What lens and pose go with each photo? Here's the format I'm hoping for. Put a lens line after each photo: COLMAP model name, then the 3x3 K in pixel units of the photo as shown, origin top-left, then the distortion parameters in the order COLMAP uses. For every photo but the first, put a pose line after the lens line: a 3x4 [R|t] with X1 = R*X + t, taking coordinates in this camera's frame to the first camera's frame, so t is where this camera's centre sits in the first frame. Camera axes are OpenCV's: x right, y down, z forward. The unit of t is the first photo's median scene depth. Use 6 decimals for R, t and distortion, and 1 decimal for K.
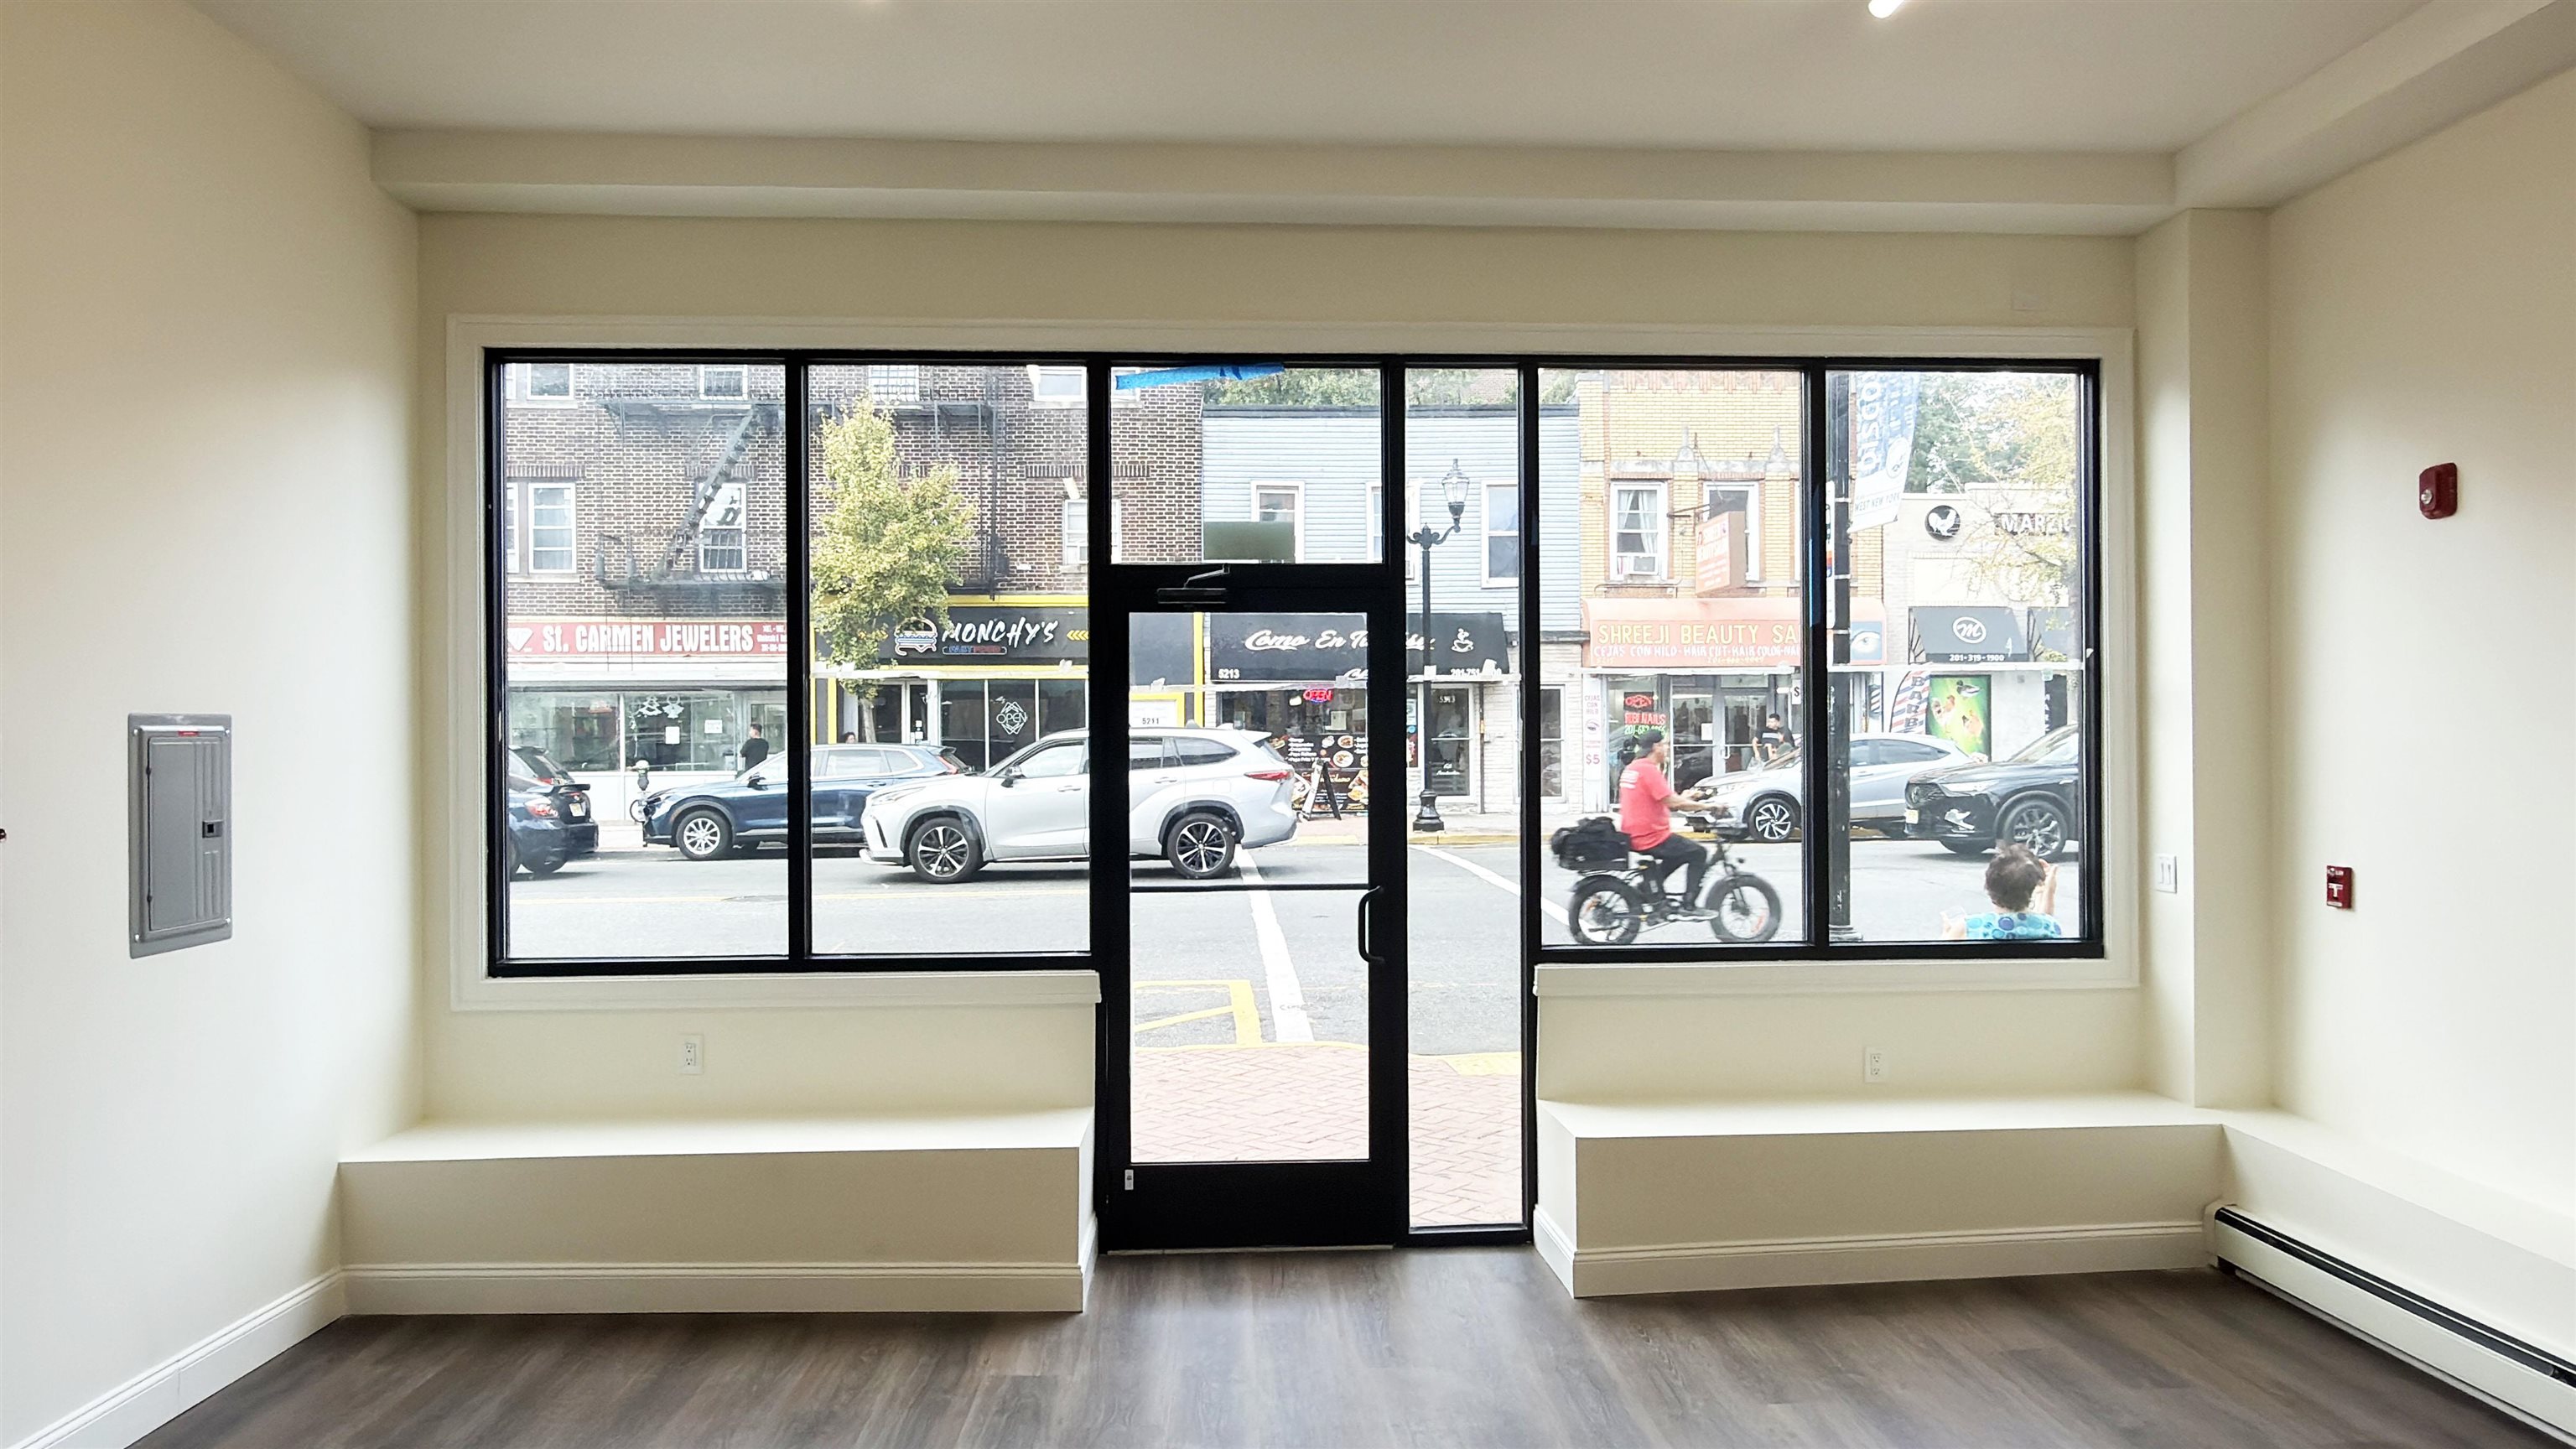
lens RADIAL K [[1688.3, 0, 1294.4], [0, 1688.3, 733.9], [0, 0, 1]] dist [-0.000155, -0.000357]
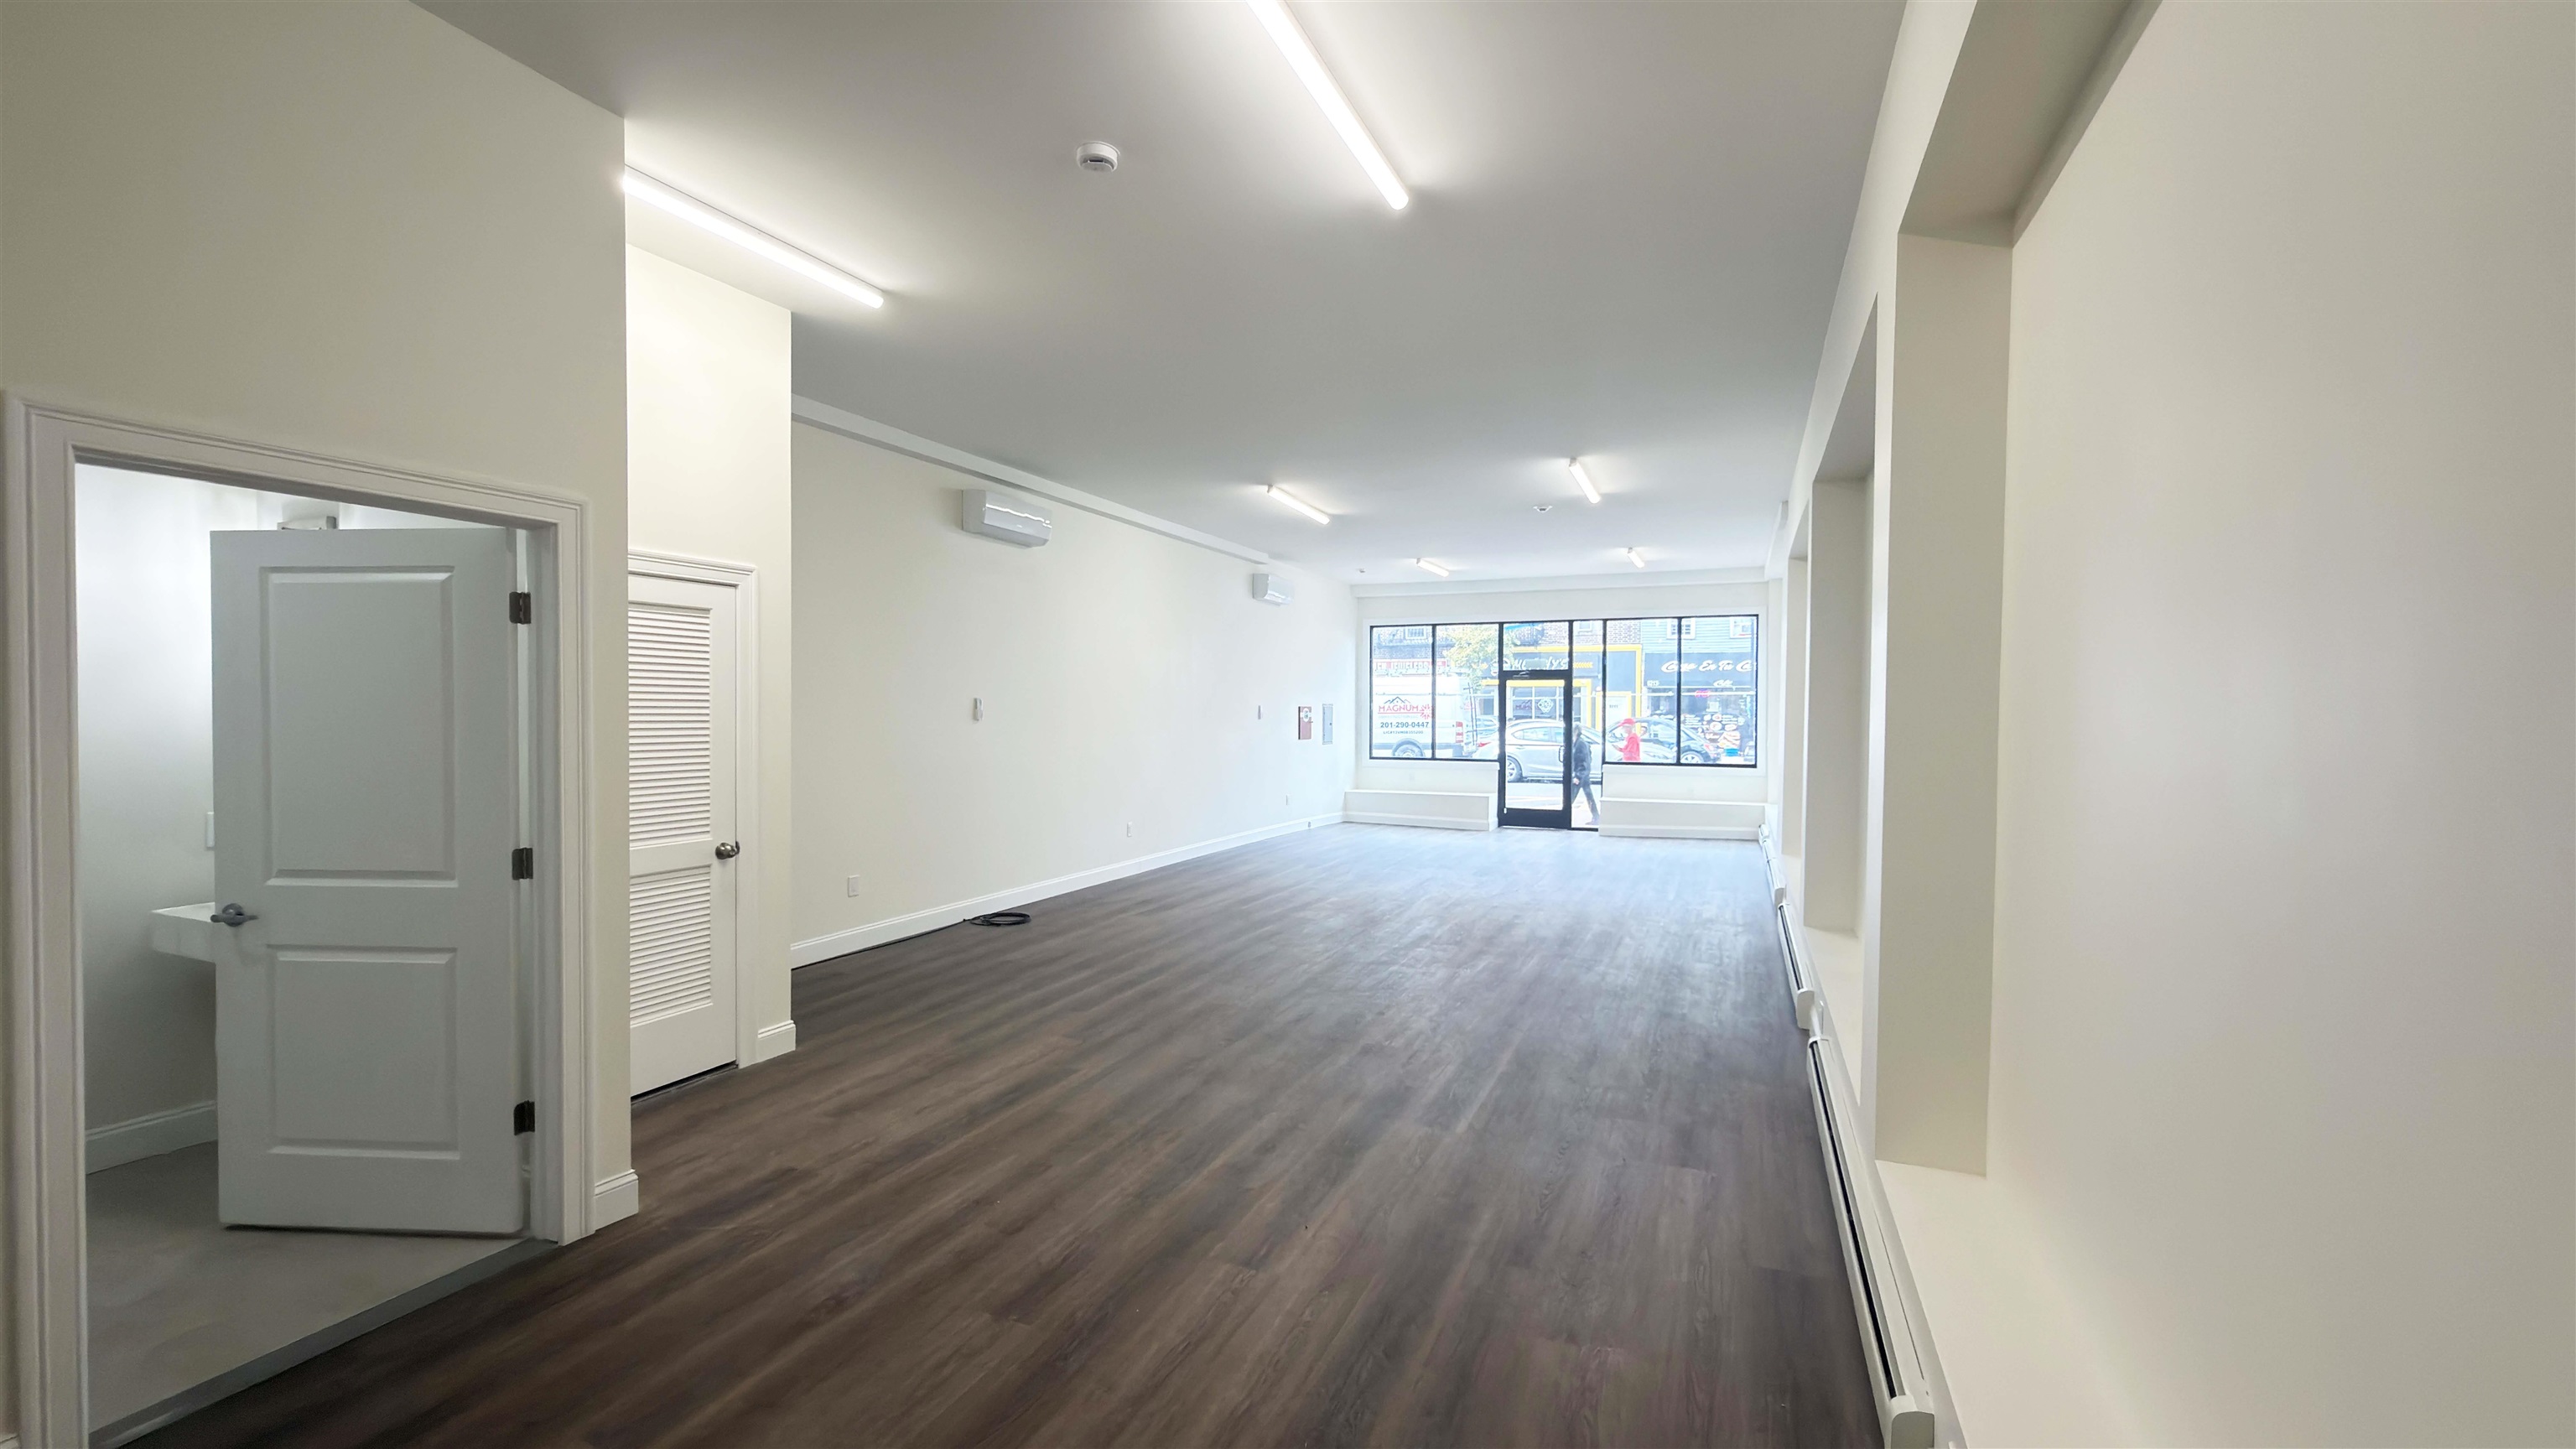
lens RADIAL K [[1025.7, 0, 1284.3], [0, 1025.7, 725.9], [0, 0, 1]] dist [0.000512, 0.000403]
pose [[0.899868, 0.015141, -0.435900, 0.525948], [-0.009873, 0.999848, 0.014348, 0.011592], [0.436051, -0.008608, 0.899881, -1.588439]]
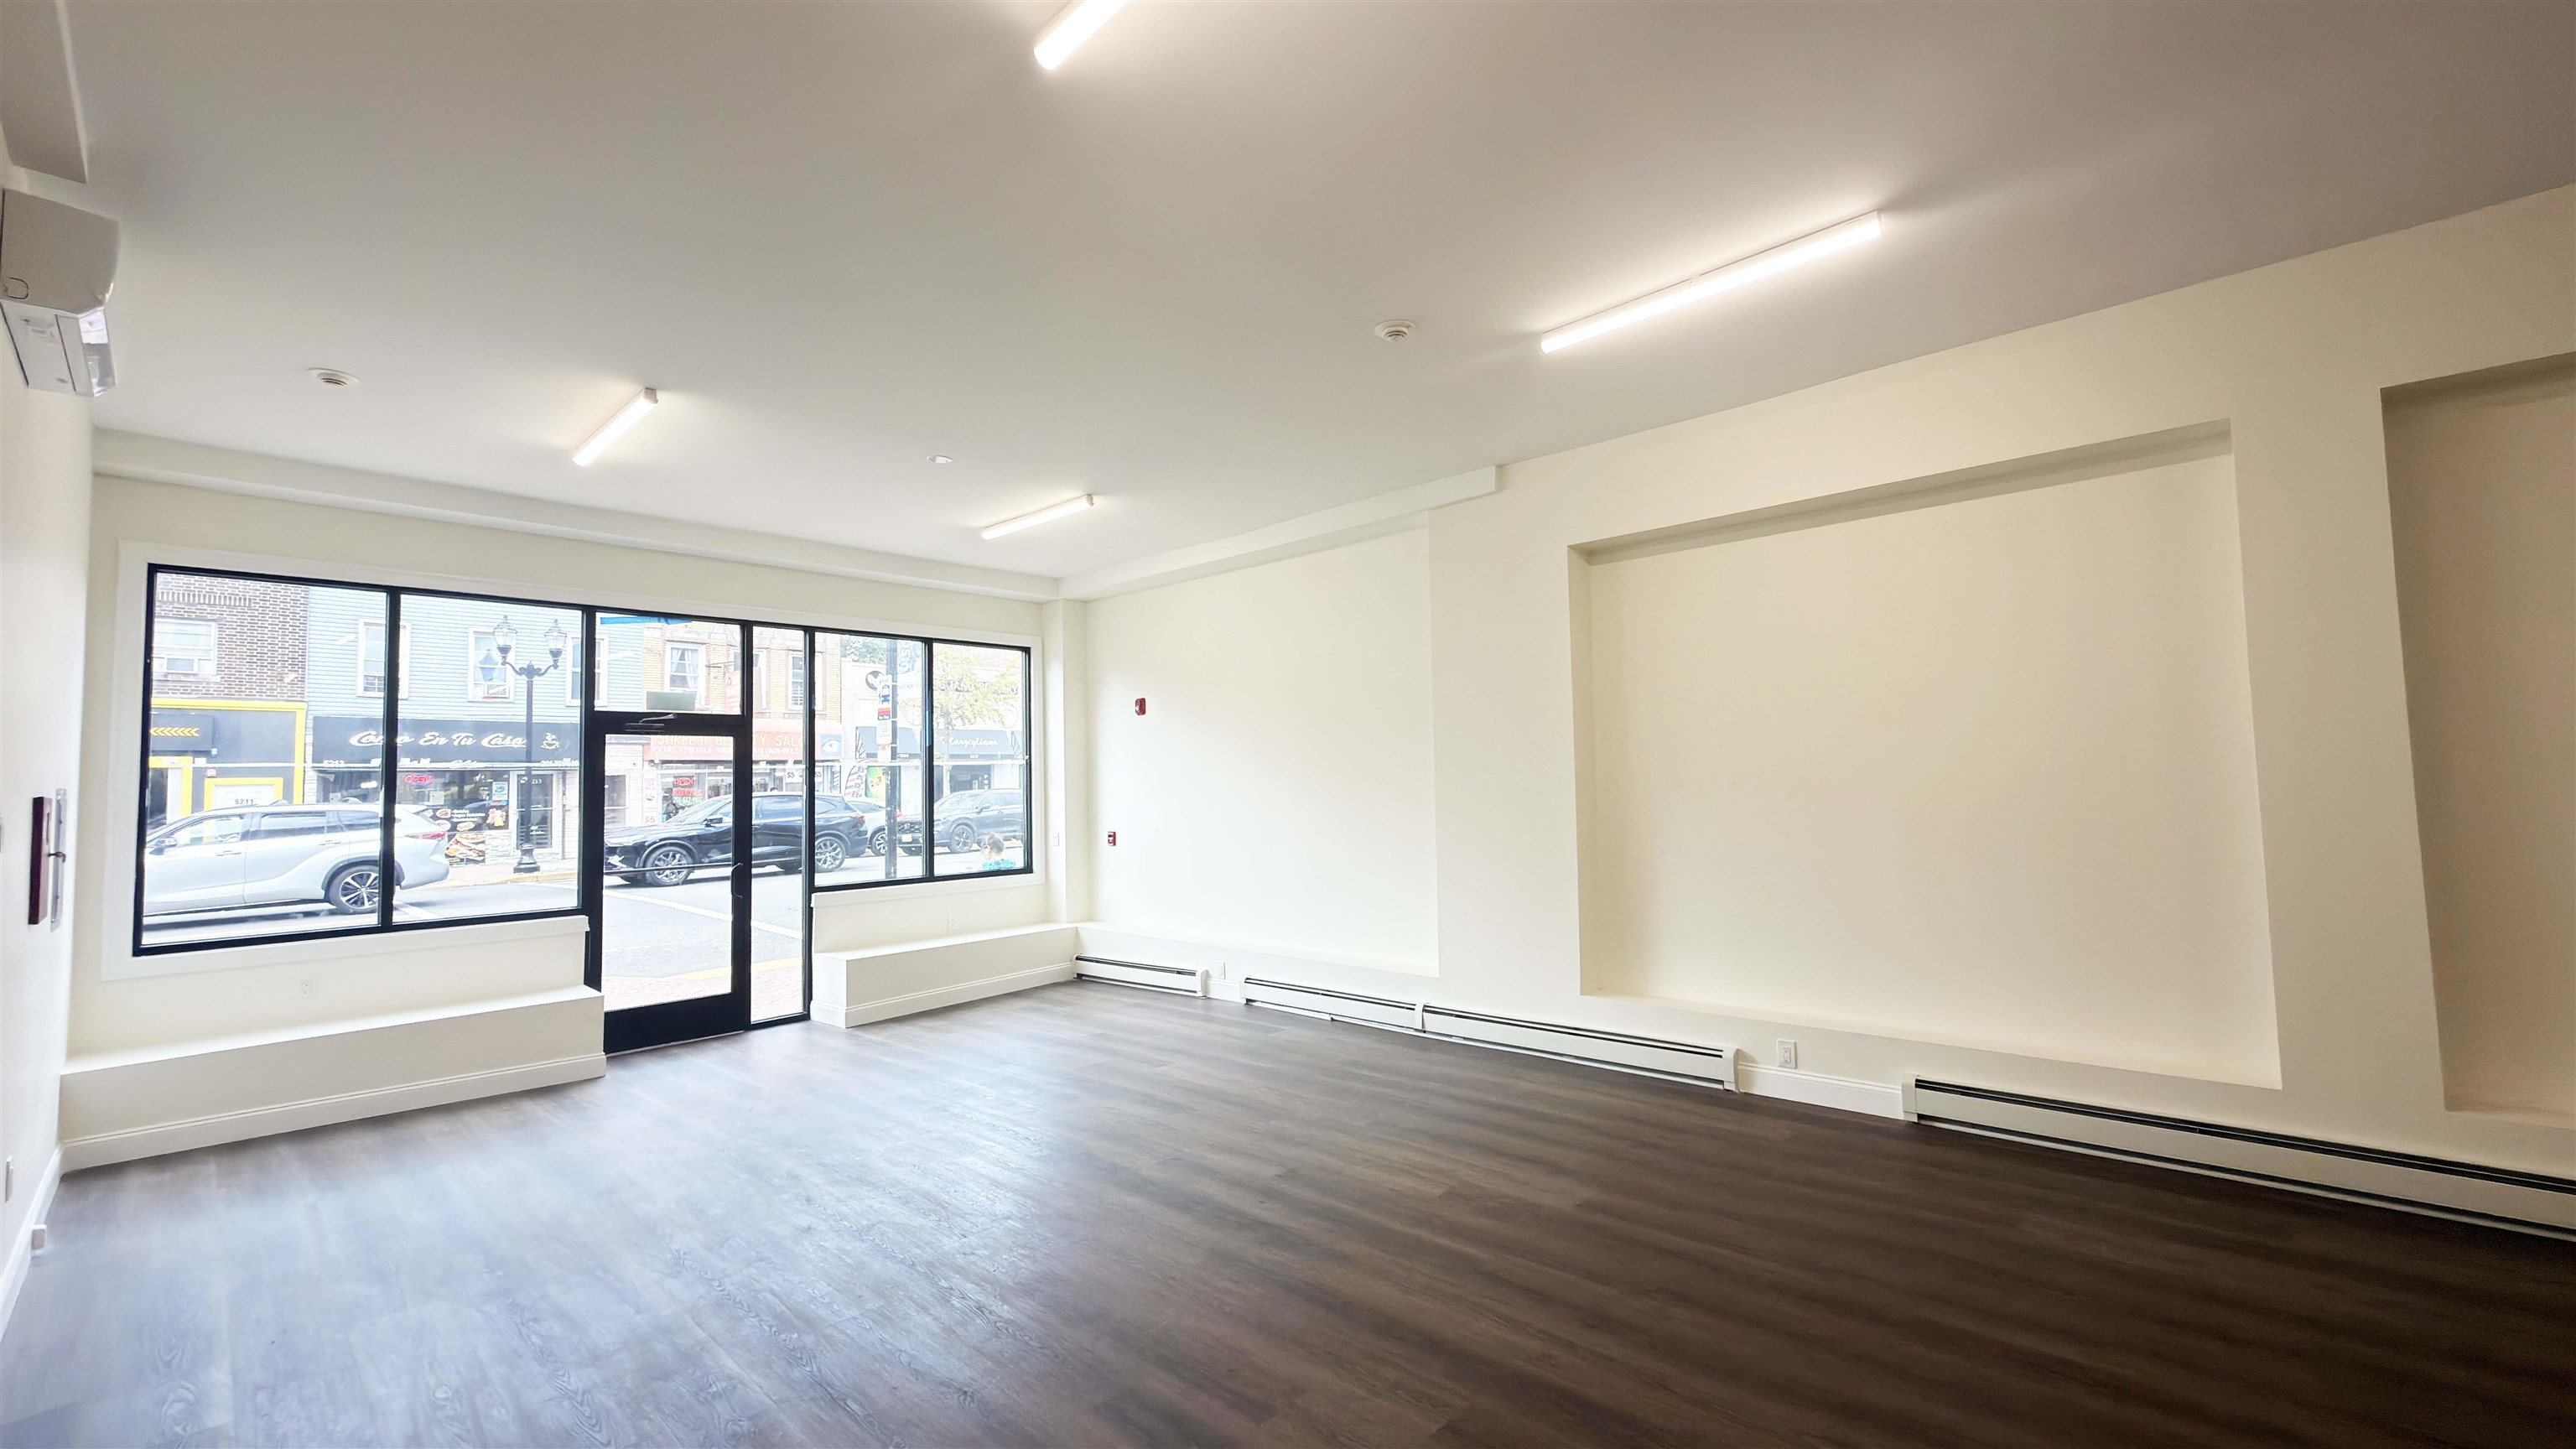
lens RADIAL K [[1025.7, 0, 1284.3], [0, 1025.7, 725.9], [0, 0, 1]] dist [0.000512, 0.000403]
pose [[0.713685, 0.027427, 0.699930, -0.366237], [0.023521, 0.997731, -0.063079, 0.013390], [-0.700072, 0.061482, 0.711421, -0.425044]]
